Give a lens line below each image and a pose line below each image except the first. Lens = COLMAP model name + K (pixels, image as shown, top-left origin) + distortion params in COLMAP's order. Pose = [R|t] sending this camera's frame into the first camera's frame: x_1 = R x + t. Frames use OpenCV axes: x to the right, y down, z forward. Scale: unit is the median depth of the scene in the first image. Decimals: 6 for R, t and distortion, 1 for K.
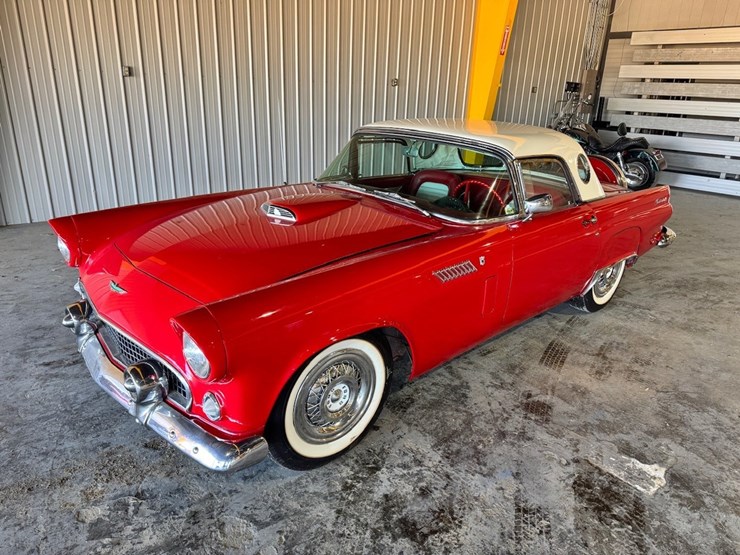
lens RADIAL K [[519.7, 0, 373.8], [0, 519.7, 280.4], [0, 0, 1]] dist [0.027075, -0.036532]
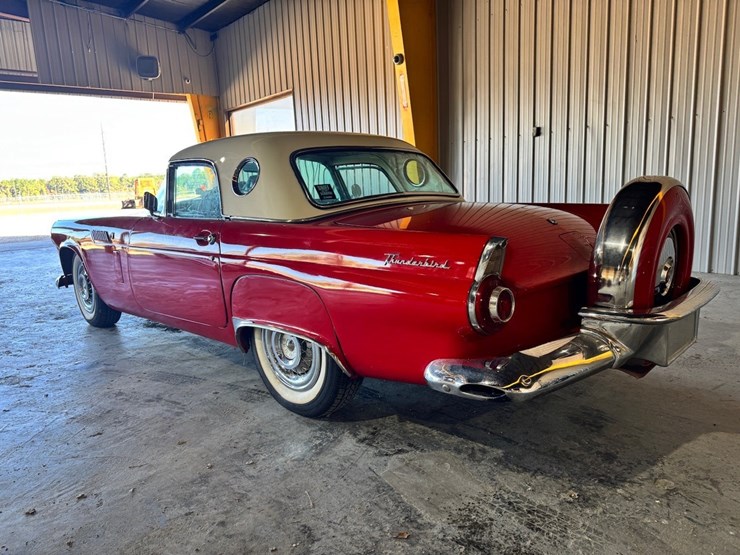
lens RADIAL K [[534.0, 0, 366.1], [0, 534.0, 275.3], [0, 0, 1]] dist [0.025100, -0.032934]
pose [[0.021587, 0.121896, -0.992308, 1.860251], [-0.304828, 0.946082, 0.109587, -0.333925], [0.952163, 0.300118, 0.057580, 1.823452]]
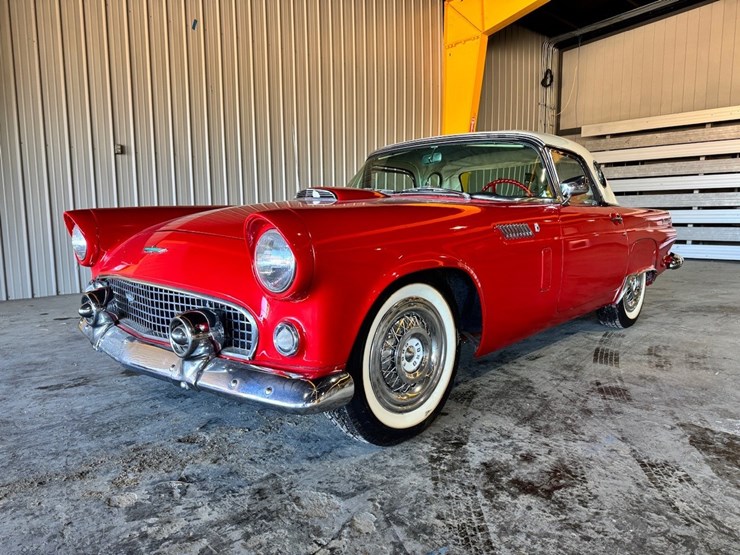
lens RADIAL K [[526.1, 0, 369.2], [0, 526.1, 275.3], [0, 0, 1]] dist [-0.000485, -0.004252]
pose [[0.996467, -0.050431, 0.067159, -0.189309], [0.065029, 0.969338, -0.236971, 0.293280], [-0.053149, 0.240501, 0.969193, 0.121577]]
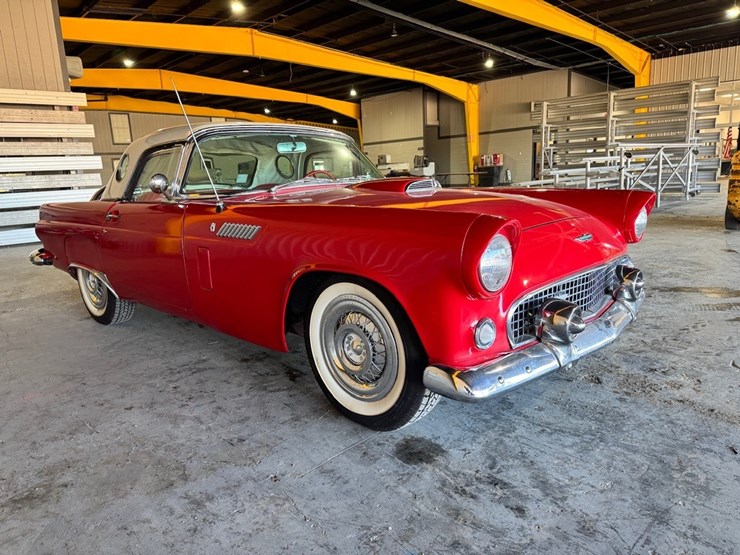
lens RADIAL K [[526.1, 0, 369.2], [0, 526.1, 275.3], [0, 0, 1]] dist [-0.000485, -0.004252]
pose [[-0.078012, -0.226589, 0.970861, -1.427324], [0.383870, 0.891918, 0.239010, -0.310244], [-0.920086, 0.391330, 0.017400, 1.382170]]
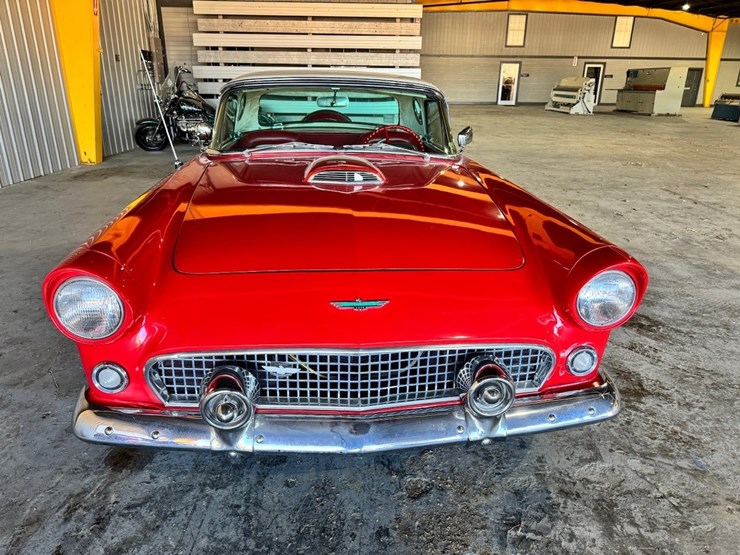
lens RADIAL K [[526.1, 0, 369.2], [0, 526.1, 275.3], [0, 0, 1]] dist [-0.000485, -0.004252]
pose [[0.612219, -0.303970, 0.729925, -0.971560], [0.284266, 0.946044, 0.155545, -0.124131], [-0.737822, 0.112265, 0.665594, 0.536445]]
